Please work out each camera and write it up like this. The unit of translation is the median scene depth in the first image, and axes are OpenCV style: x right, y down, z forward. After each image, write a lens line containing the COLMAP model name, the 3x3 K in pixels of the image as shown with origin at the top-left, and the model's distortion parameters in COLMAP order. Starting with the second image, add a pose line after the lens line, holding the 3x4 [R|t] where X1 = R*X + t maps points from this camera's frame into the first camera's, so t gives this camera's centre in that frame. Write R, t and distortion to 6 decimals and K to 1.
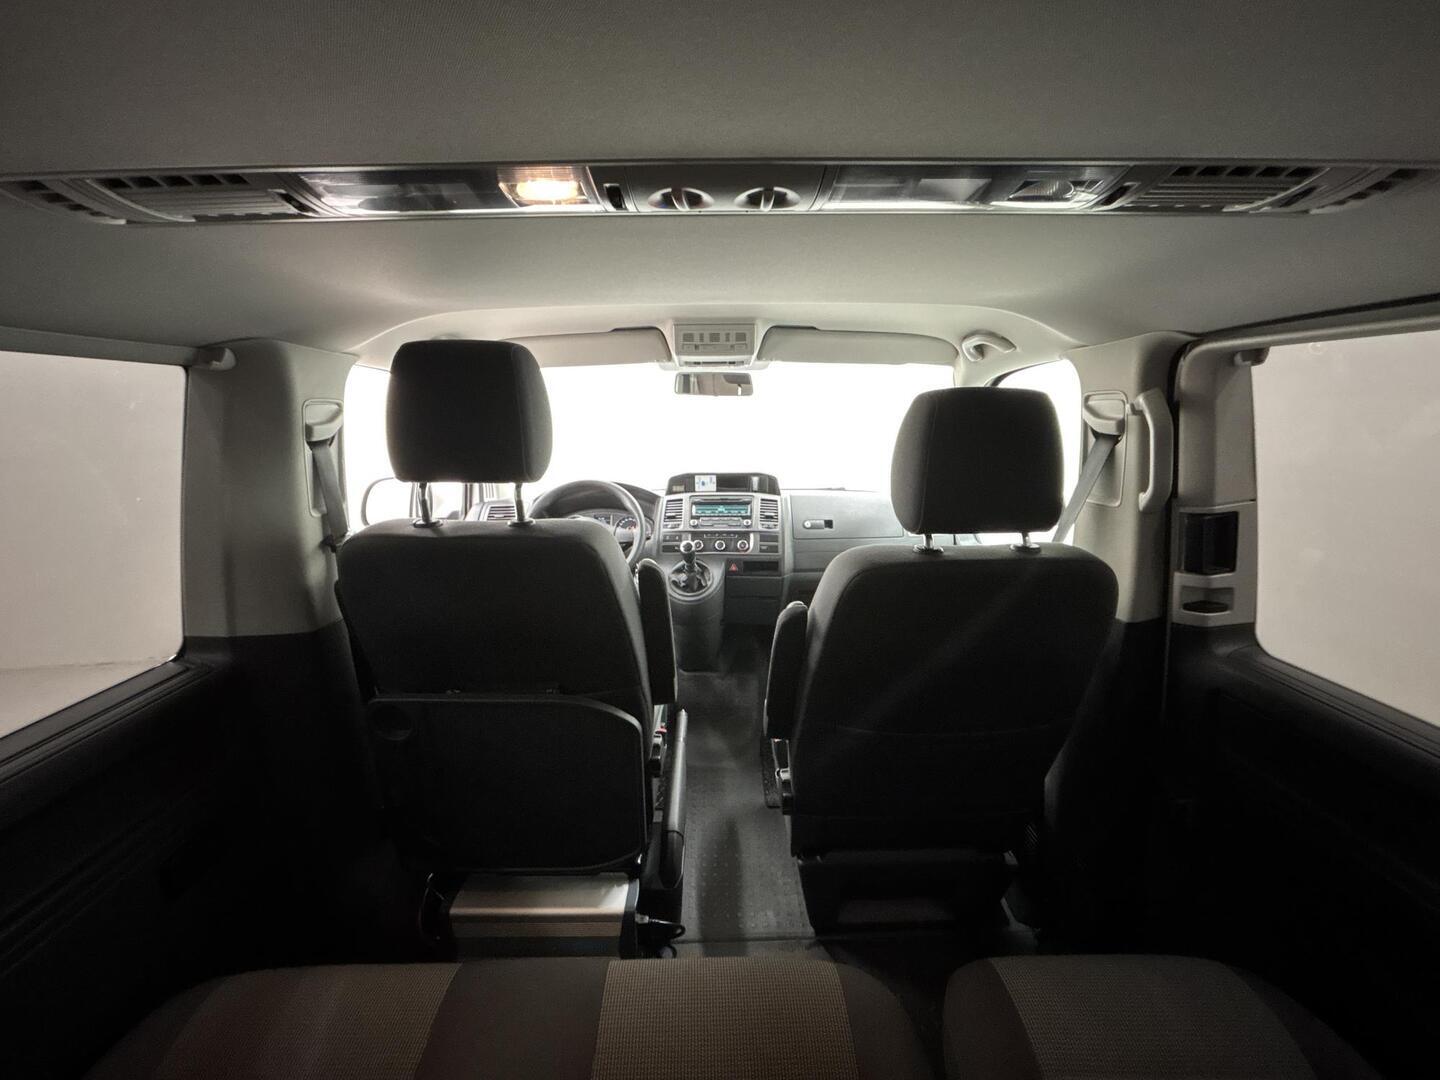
lens RADIAL K [[577.4, 0, 720.0], [0, 577.4, 540.0], [0, 0, 1]] dist [-0.000029, -0.000002]
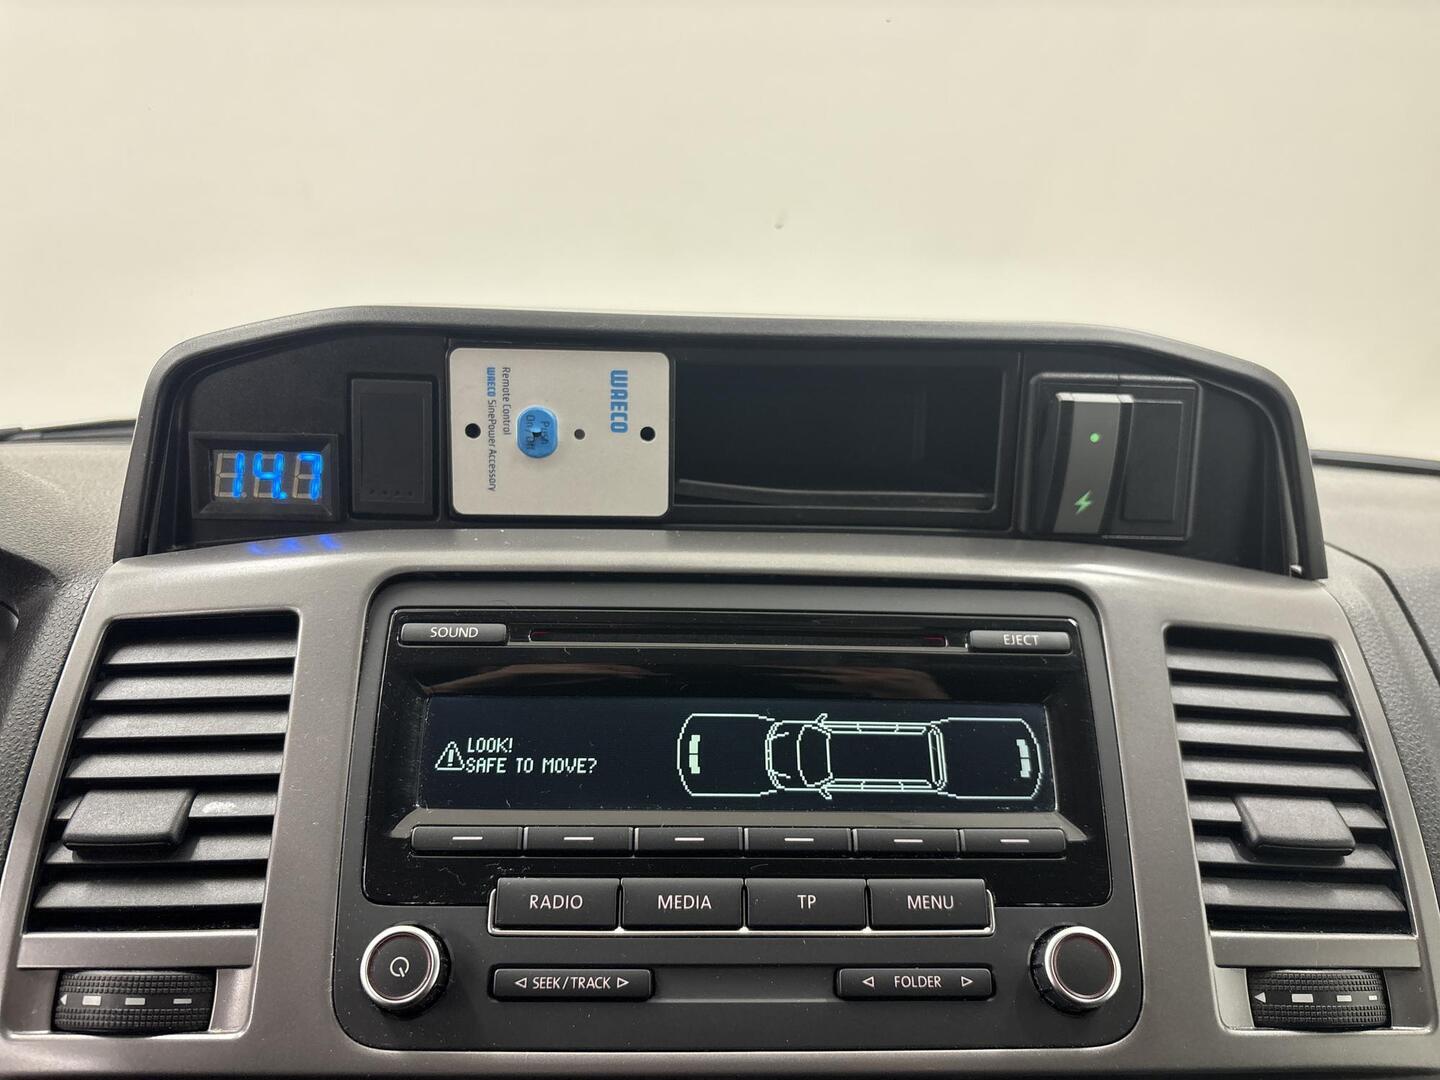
lens RADIAL K [[1128.0, 0, 723.2], [0, 1128.0, 530.8], [0, 0, 1]] dist [0.009388, -0.046833]
pose [[0.993862, 0.012154, 0.109959, -0.019410], [-0.018932, 0.997970, 0.060812, -0.097857], [-0.108997, -0.062520, 0.992074, 0.843156]]
